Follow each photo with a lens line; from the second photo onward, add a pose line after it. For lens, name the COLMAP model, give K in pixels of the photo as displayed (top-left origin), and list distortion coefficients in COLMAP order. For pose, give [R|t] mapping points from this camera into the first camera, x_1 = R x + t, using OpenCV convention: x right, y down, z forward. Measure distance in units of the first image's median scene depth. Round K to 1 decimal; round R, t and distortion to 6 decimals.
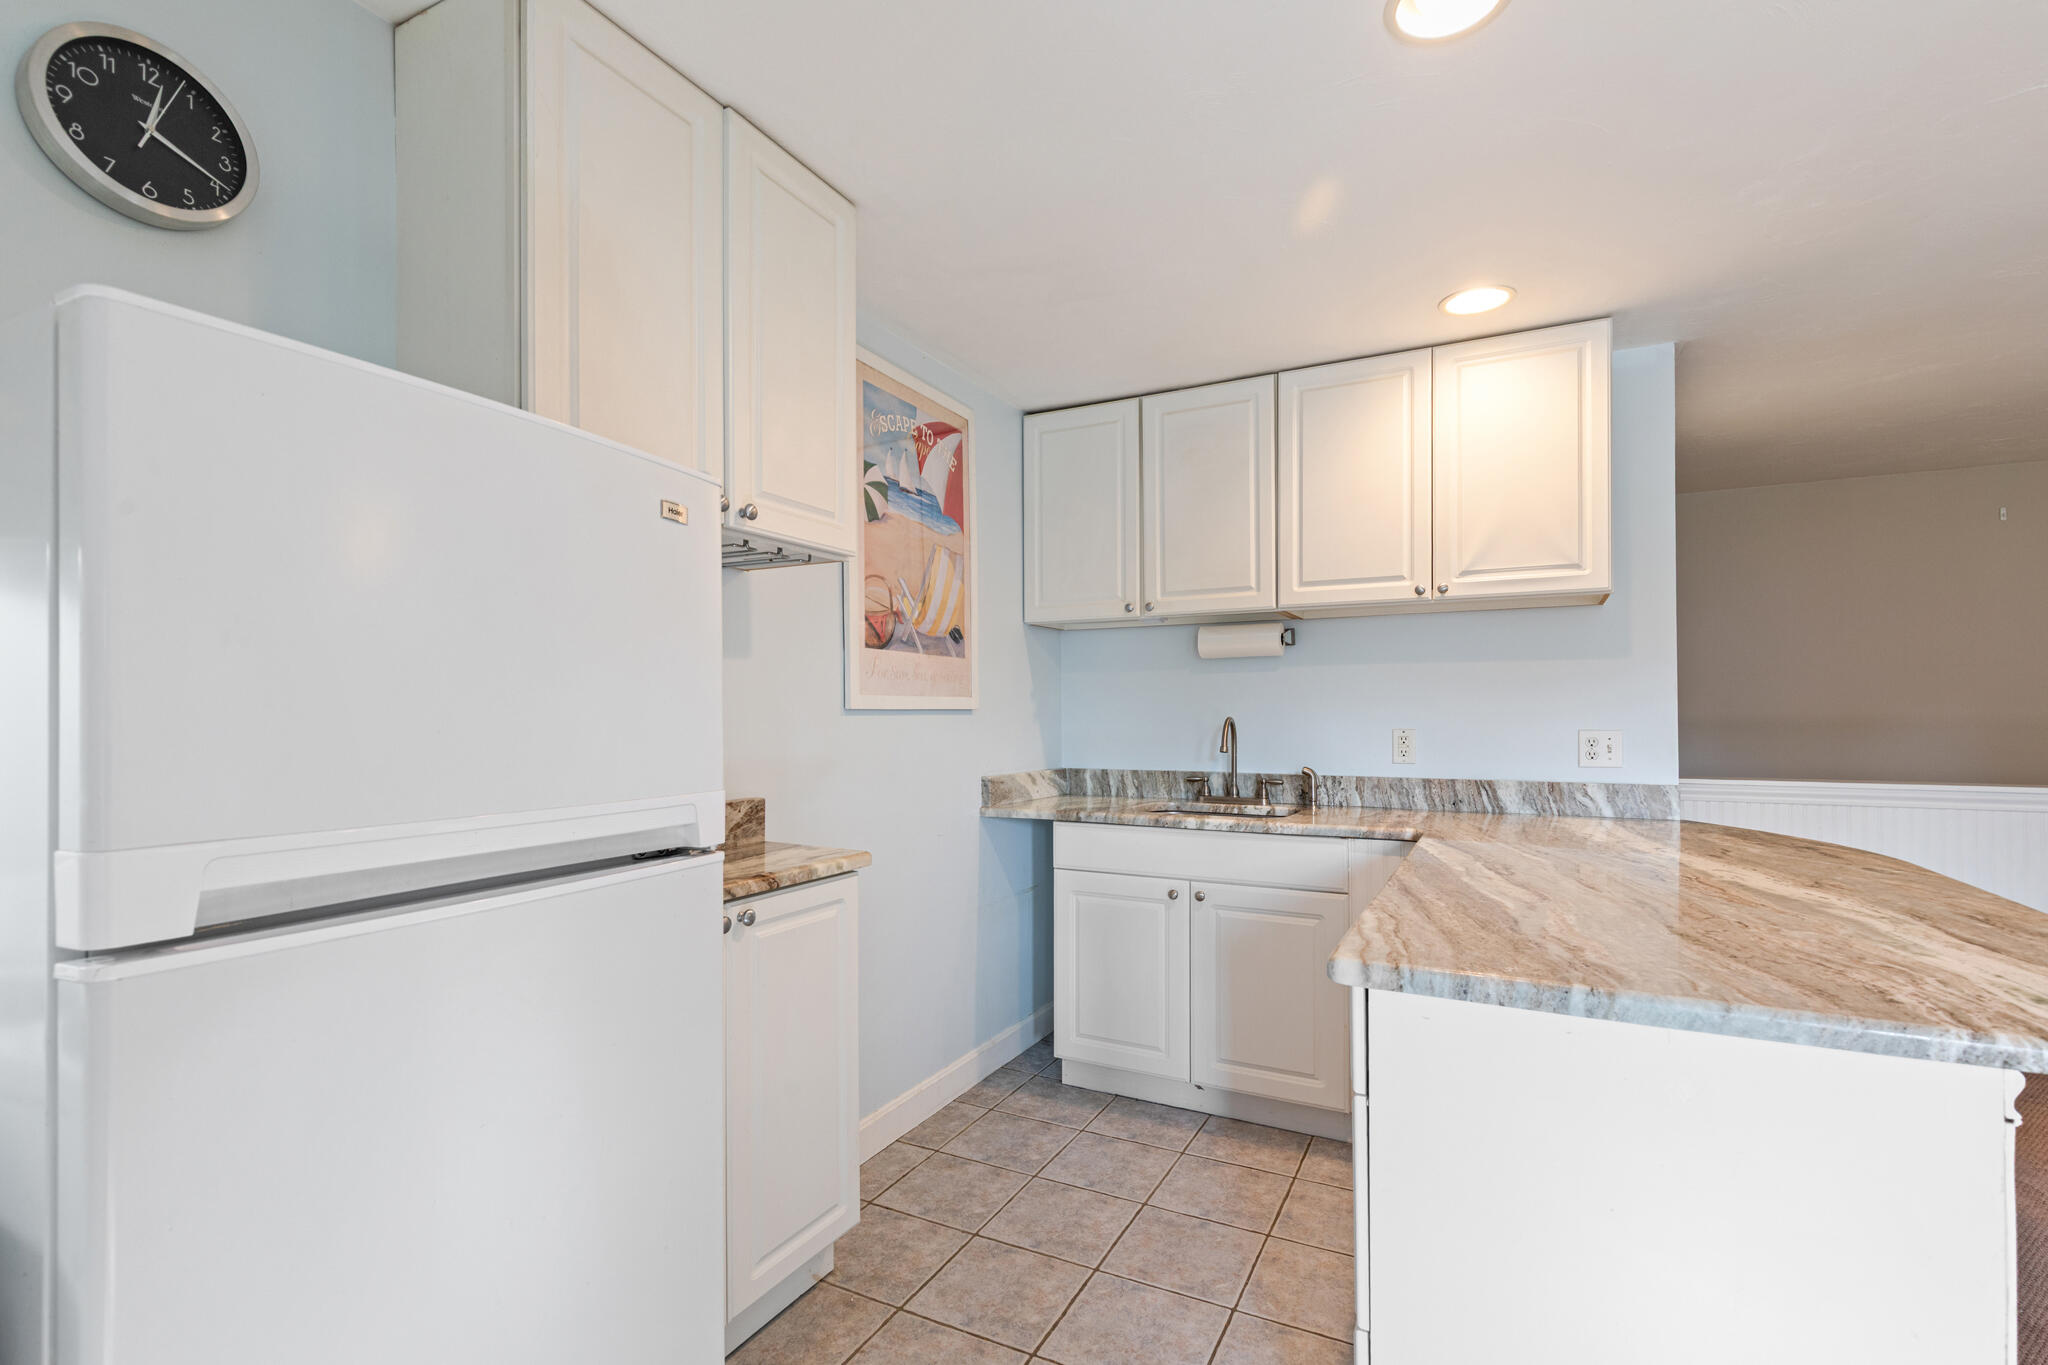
lens RADIAL K [[938.2, 0, 1024.5], [0, 938.2, 698.2], [0, 0, 1]] dist [0.010144, 0.000324]
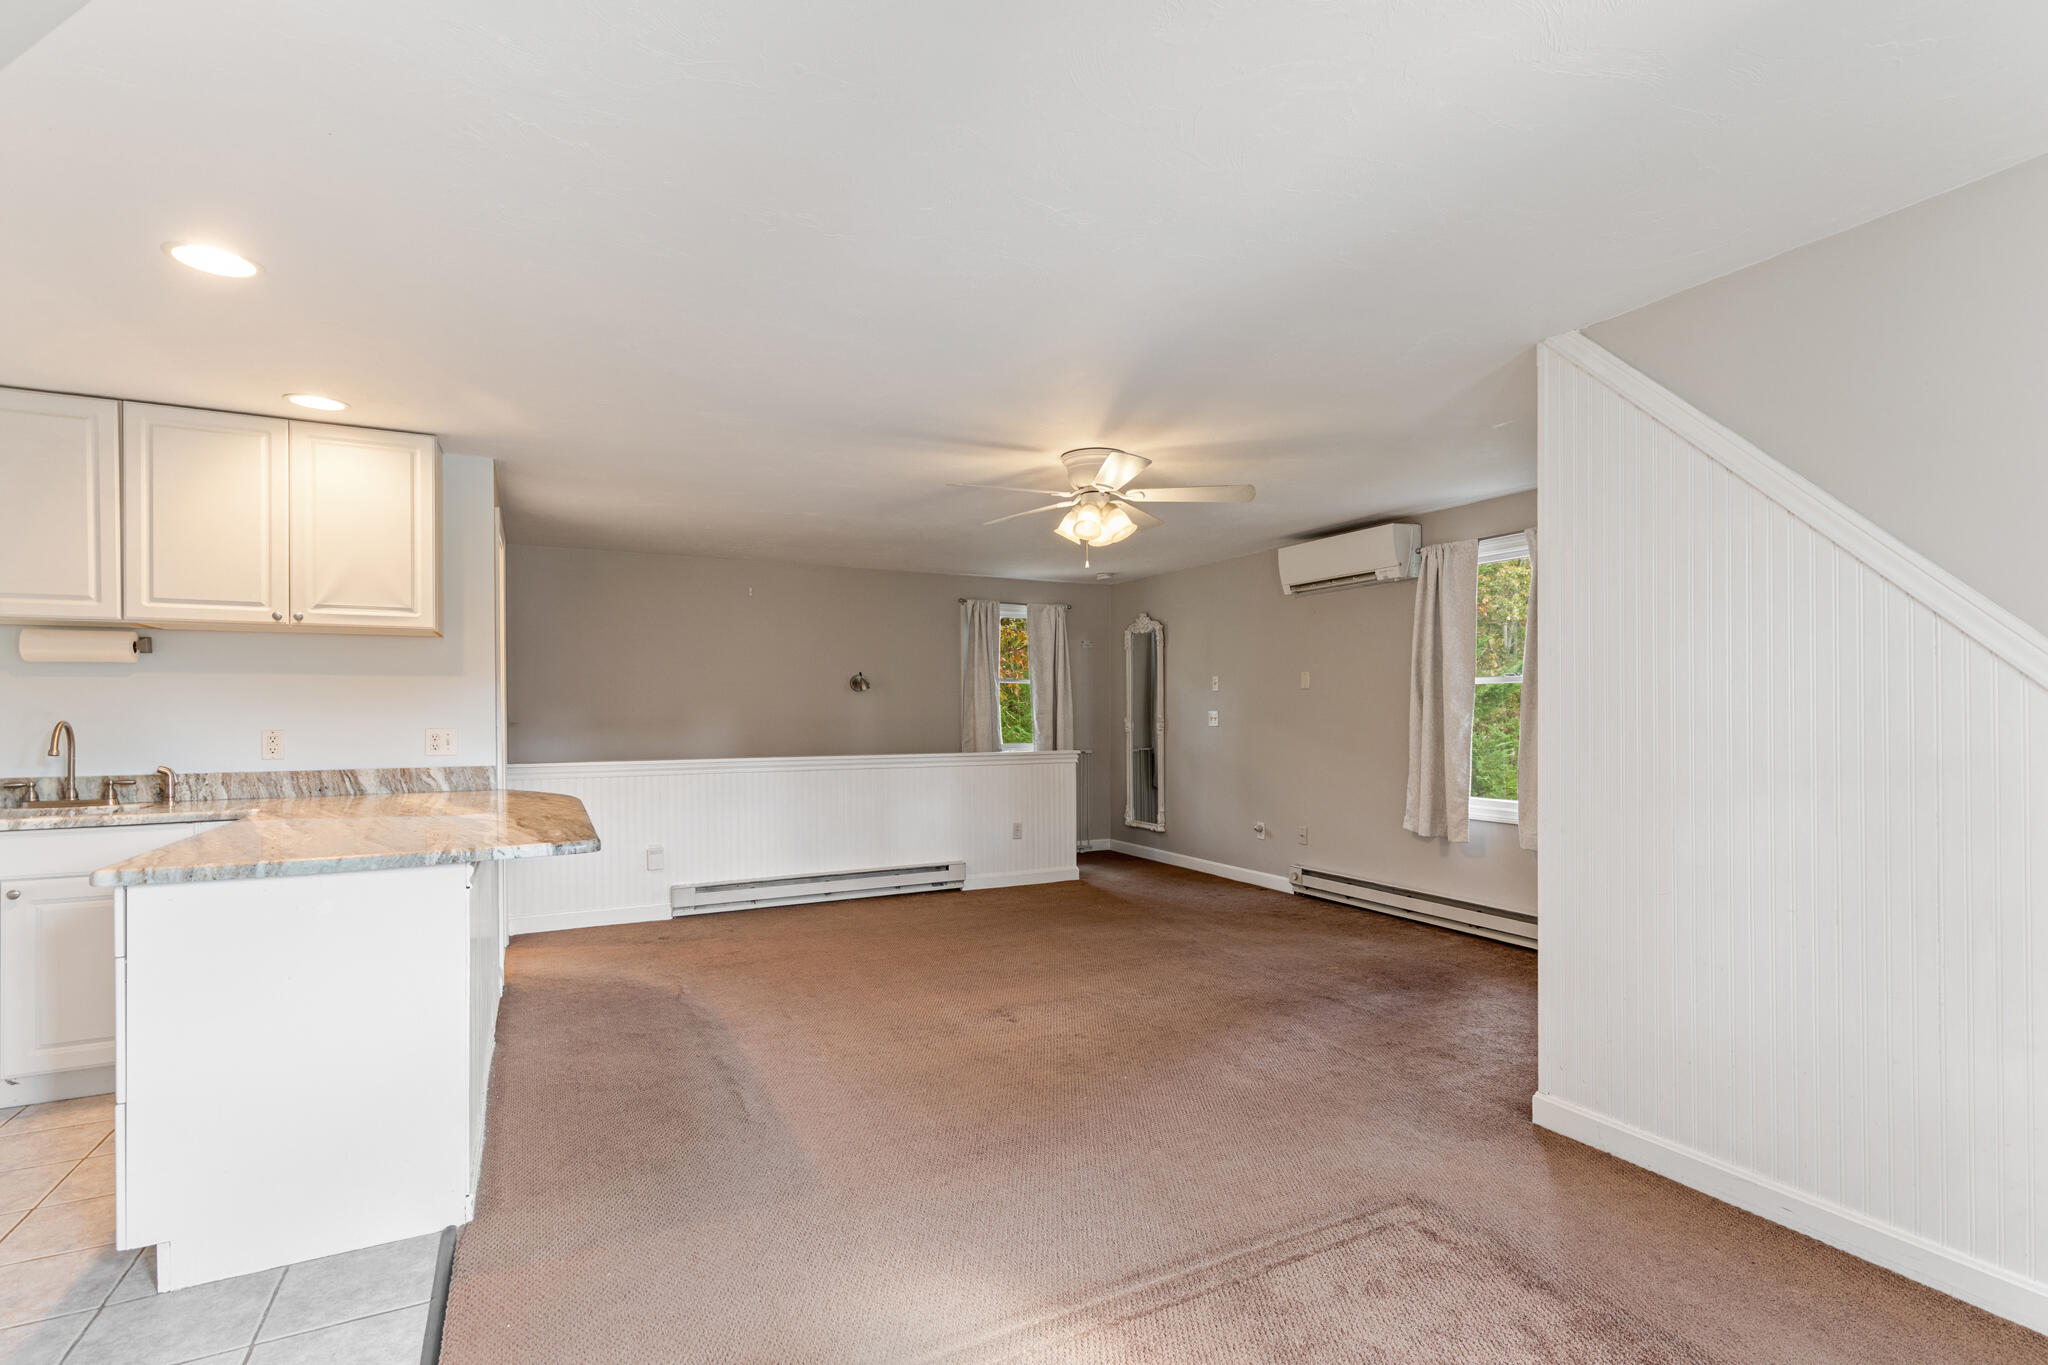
lens RADIAL K [[938.2, 0, 1011.4], [0, 938.2, 714.4], [0, 0, 1]] dist [0.010144, 0.000324]
pose [[0.574451, -0.002108, 0.818536, -0.033929], [-0.009970, 0.999904, 0.009572, -0.007808], [-0.818478, -0.013659, 0.574375, -0.454011]]
